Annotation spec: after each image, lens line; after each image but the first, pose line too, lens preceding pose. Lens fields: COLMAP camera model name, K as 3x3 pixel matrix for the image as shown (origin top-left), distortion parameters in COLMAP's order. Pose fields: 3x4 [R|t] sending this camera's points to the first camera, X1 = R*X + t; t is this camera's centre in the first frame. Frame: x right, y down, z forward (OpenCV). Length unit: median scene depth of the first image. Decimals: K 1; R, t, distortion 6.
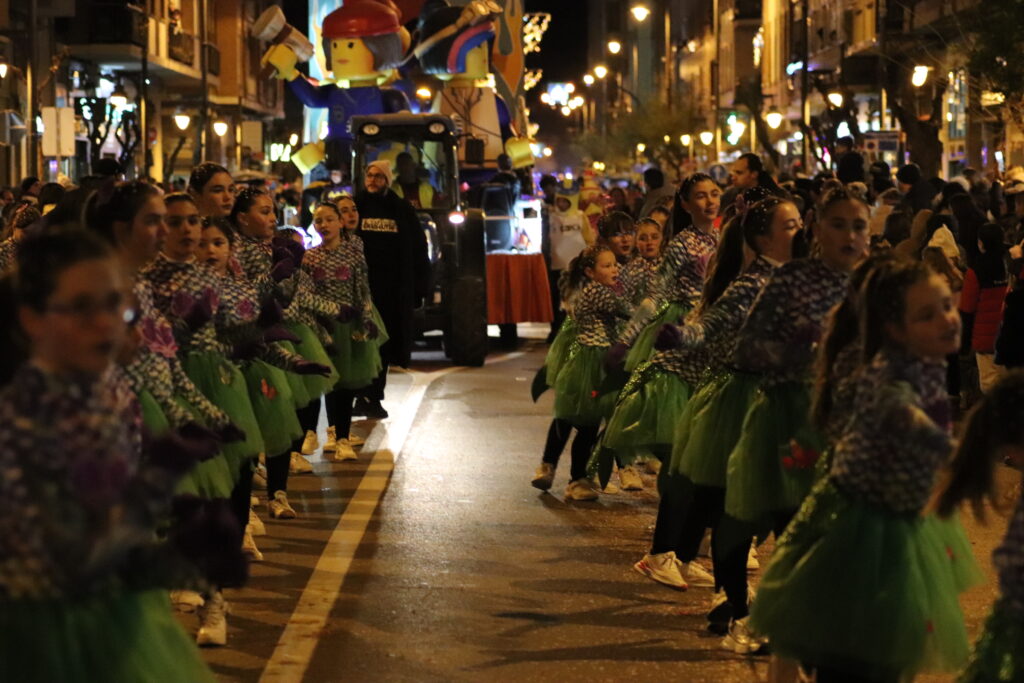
lens RADIAL K [[4525.7, 0, 512.0], [0, 4525.7, 341.5], [0, 0, 1]] dist [0.349382, 7.296528]
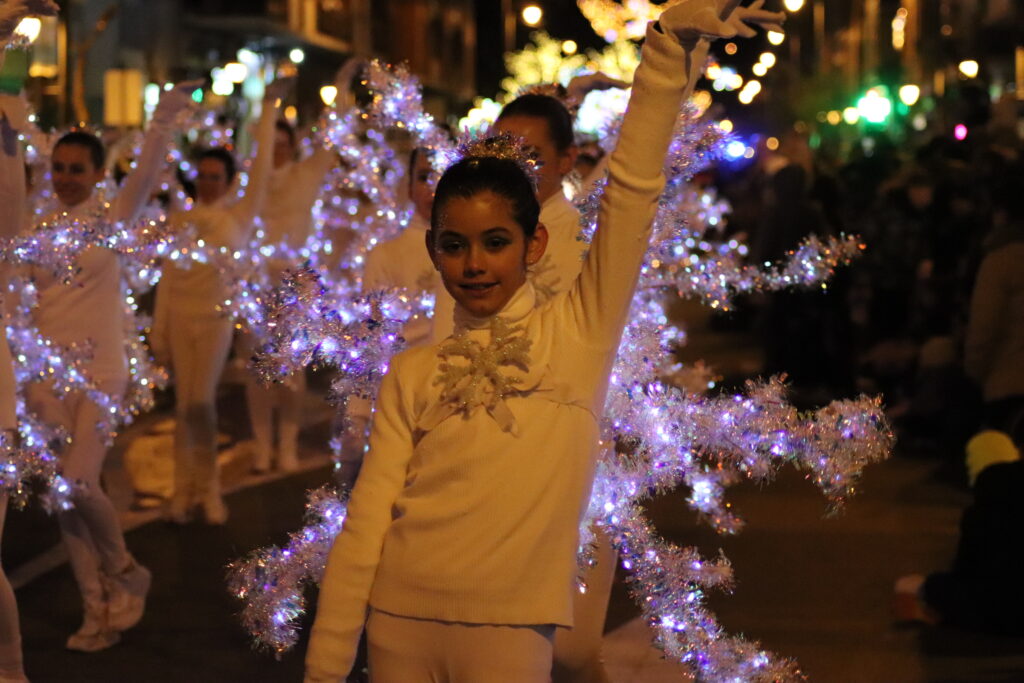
lens RADIAL K [[3720.2, 0, 512.0], [0, 3720.2, 341.5], [0, 0, 1]] dist [-0.288158, -0.481105]
pose [[0.998625, 0.006211, -0.052062, 0.278262], [-0.005465, 0.999881, 0.014456, -0.113842], [0.052145, -0.014152, 0.998539, 3.709256]]
